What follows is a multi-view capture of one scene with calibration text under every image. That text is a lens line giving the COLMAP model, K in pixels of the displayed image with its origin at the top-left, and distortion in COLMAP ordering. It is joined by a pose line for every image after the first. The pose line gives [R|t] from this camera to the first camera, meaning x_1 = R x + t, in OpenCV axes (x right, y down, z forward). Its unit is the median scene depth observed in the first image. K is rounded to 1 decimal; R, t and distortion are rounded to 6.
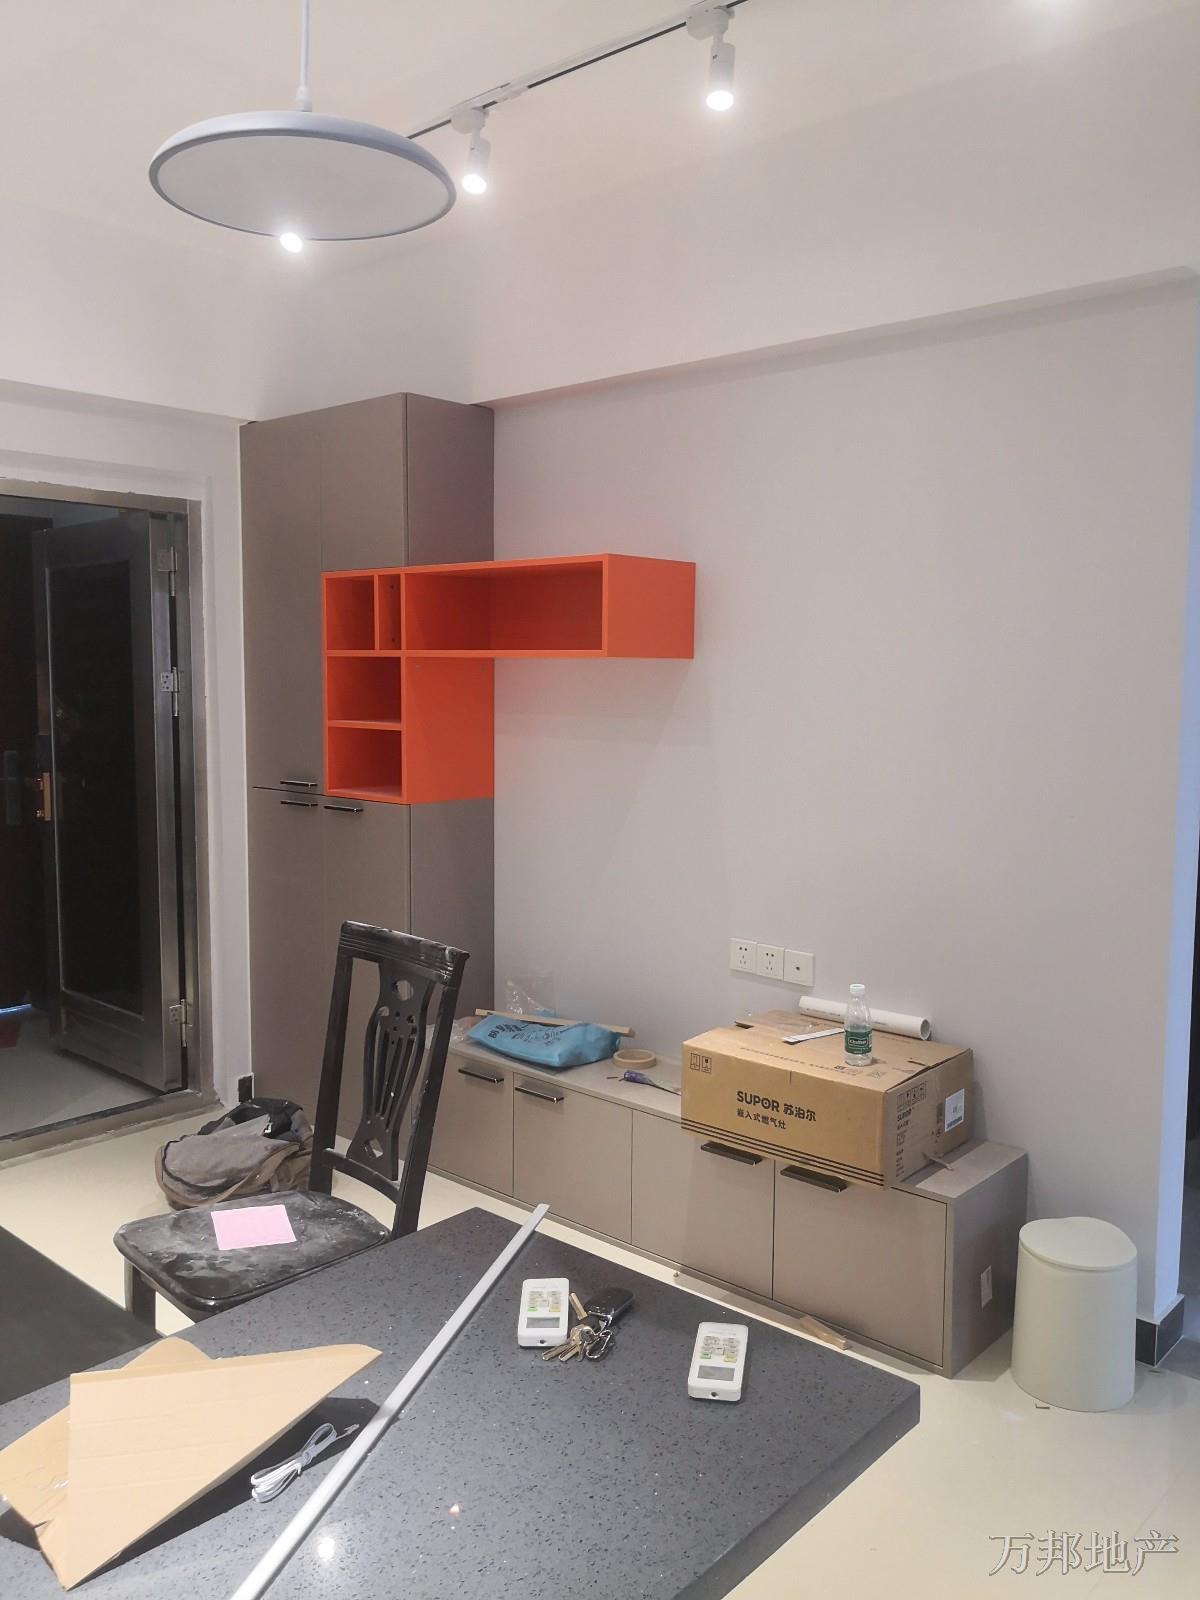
lens RADIAL K [[1299.0, 0, 603.4], [0, 1299.0, 799.6], [0, 0, 1]] dist [0.009277, -0.031184]
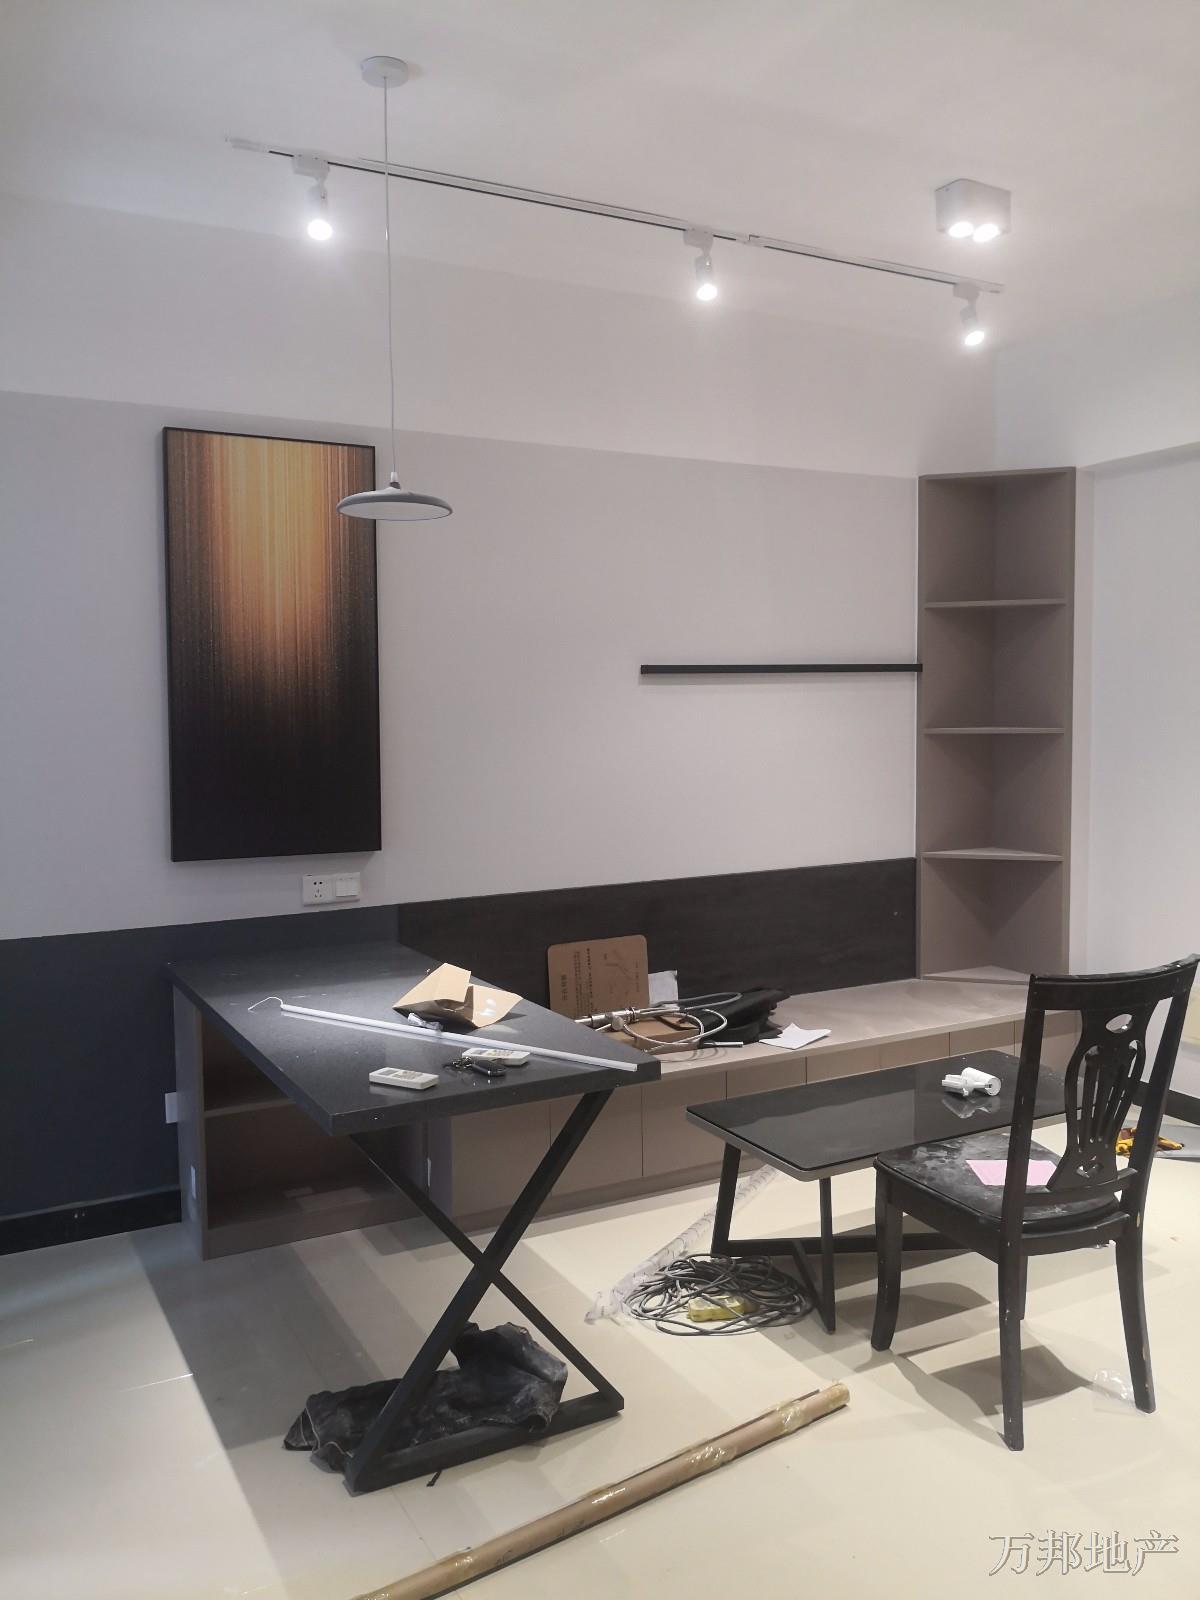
lens RADIAL K [[1299.0, 0, 602.7], [0, 1299.0, 797.8], [0, 0, 1]] dist [0.009277, -0.031184]
pose [[-0.336100, 0.073997, -0.938915, 0.992713], [-0.082731, 0.990736, 0.107696, -0.104893], [0.938186, 0.113874, -0.326865, 1.073515]]
